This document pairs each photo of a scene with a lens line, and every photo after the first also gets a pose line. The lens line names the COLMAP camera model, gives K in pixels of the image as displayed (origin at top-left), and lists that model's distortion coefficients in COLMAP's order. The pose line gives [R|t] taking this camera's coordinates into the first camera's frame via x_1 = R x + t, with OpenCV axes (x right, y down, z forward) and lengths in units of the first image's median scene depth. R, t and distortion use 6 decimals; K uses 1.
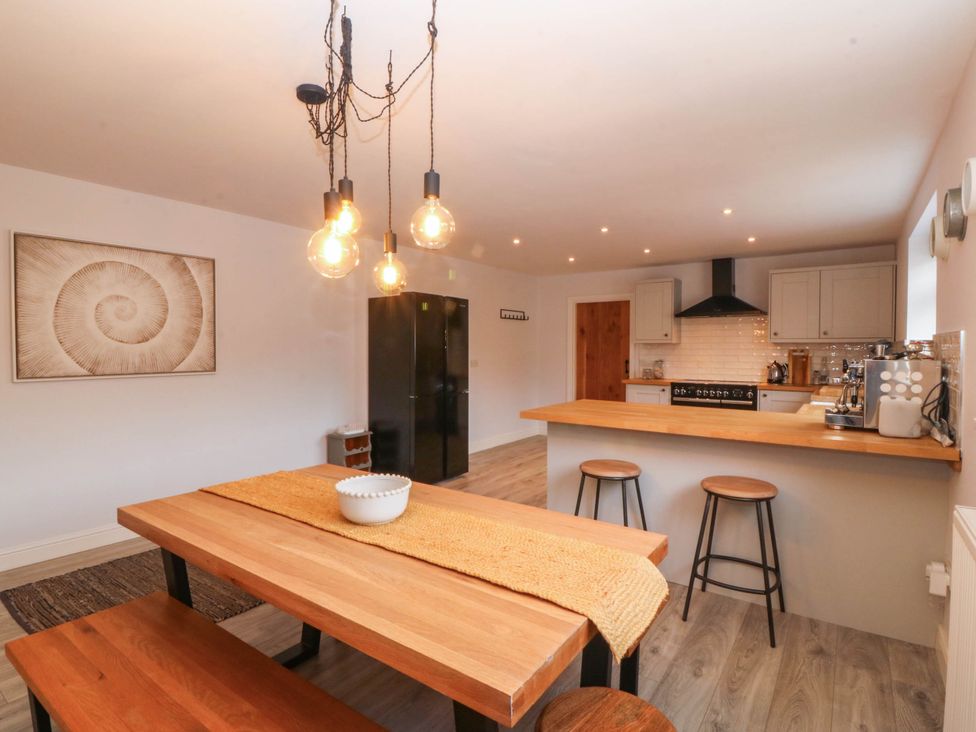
lens RADIAL K [[509.6, 0, 487.9], [0, 509.6, 361.2], [0, 0, 1]] dist [0.002282, -0.013994]
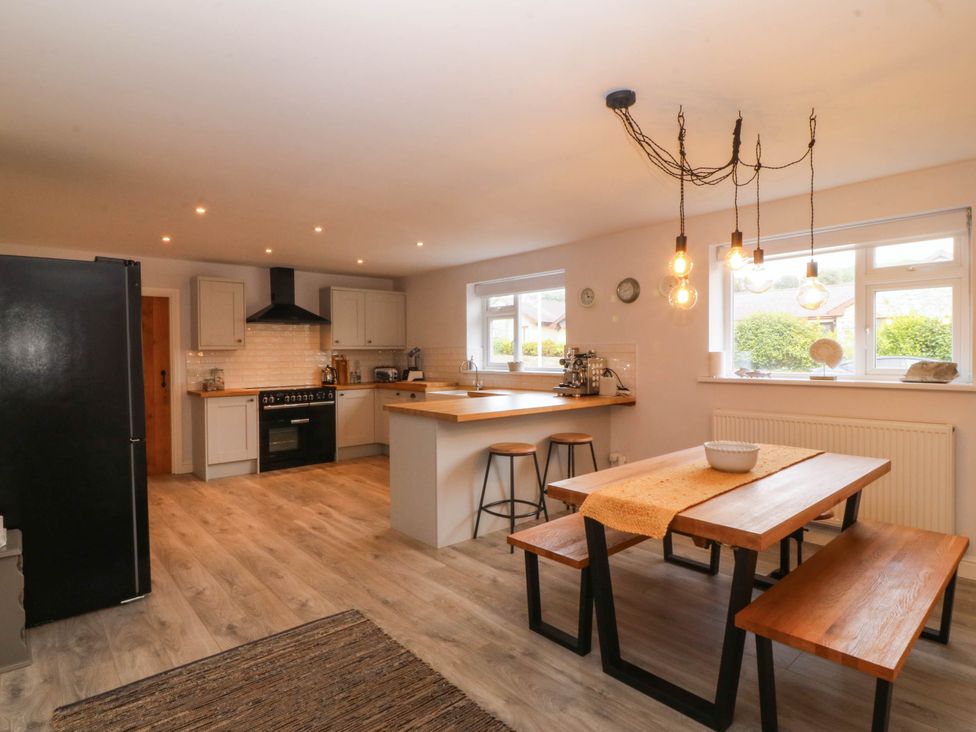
lens RADIAL K [[530.3, 0, 489.5], [0, 530.3, 360.9], [0, 0, 1]] dist [0.001671, -0.010618]
pose [[0.223211, -0.018163, 0.974601, -0.510371], [0.034593, 0.999344, 0.010702, -0.010216], [-0.974156, 0.031326, 0.223693, 0.367776]]
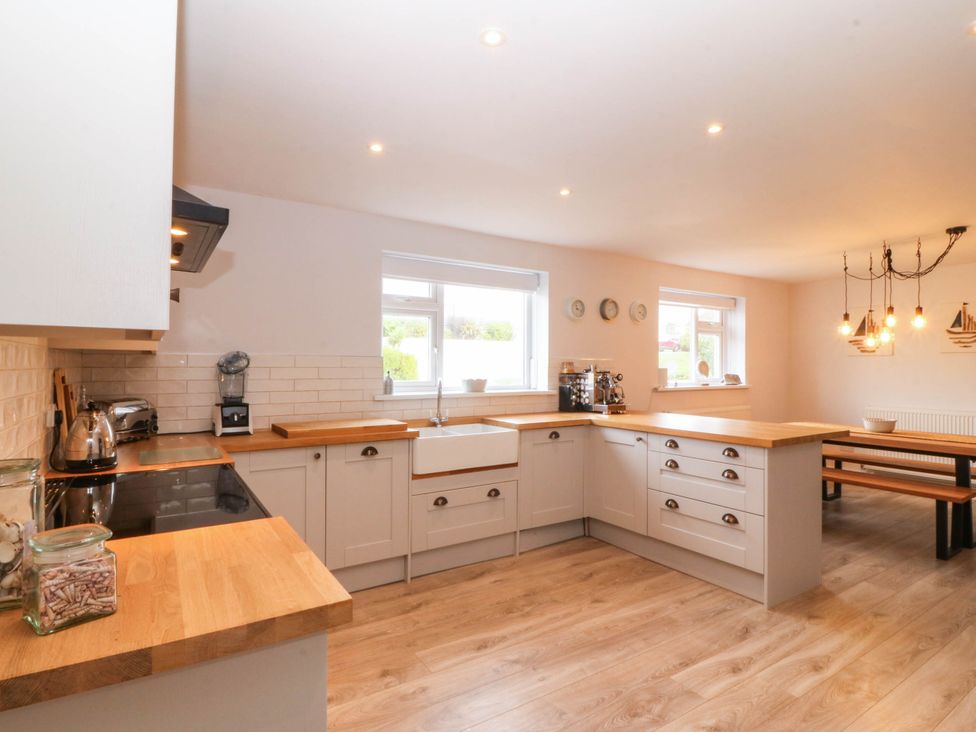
lens RADIAL K [[522.6, 0, 488.4], [0, 522.6, 360.5], [0, 0, 1]] dist [0.000645, -0.013532]
pose [[-0.929542, -0.001283, 0.368713, 0.187499], [0.004489, 0.999880, 0.014796, -0.032158], [-0.368688, 0.015408, -0.929425, 1.194589]]
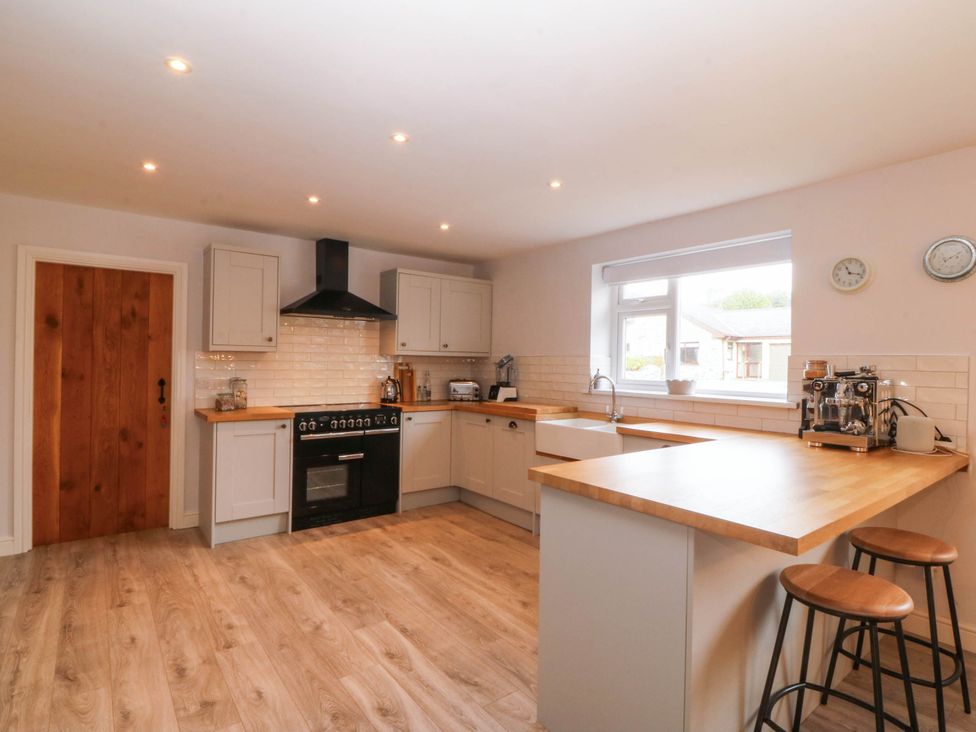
lens RADIAL K [[509.6, 0, 487.9], [0, 509.6, 361.2], [0, 0, 1]] dist [0.002282, -0.013994]
pose [[0.289367, 0.005936, 0.957200, -0.191878], [0.010202, 0.999905, -0.009285, -0.015767], [-0.957164, 0.012452, 0.289279, 0.586100]]
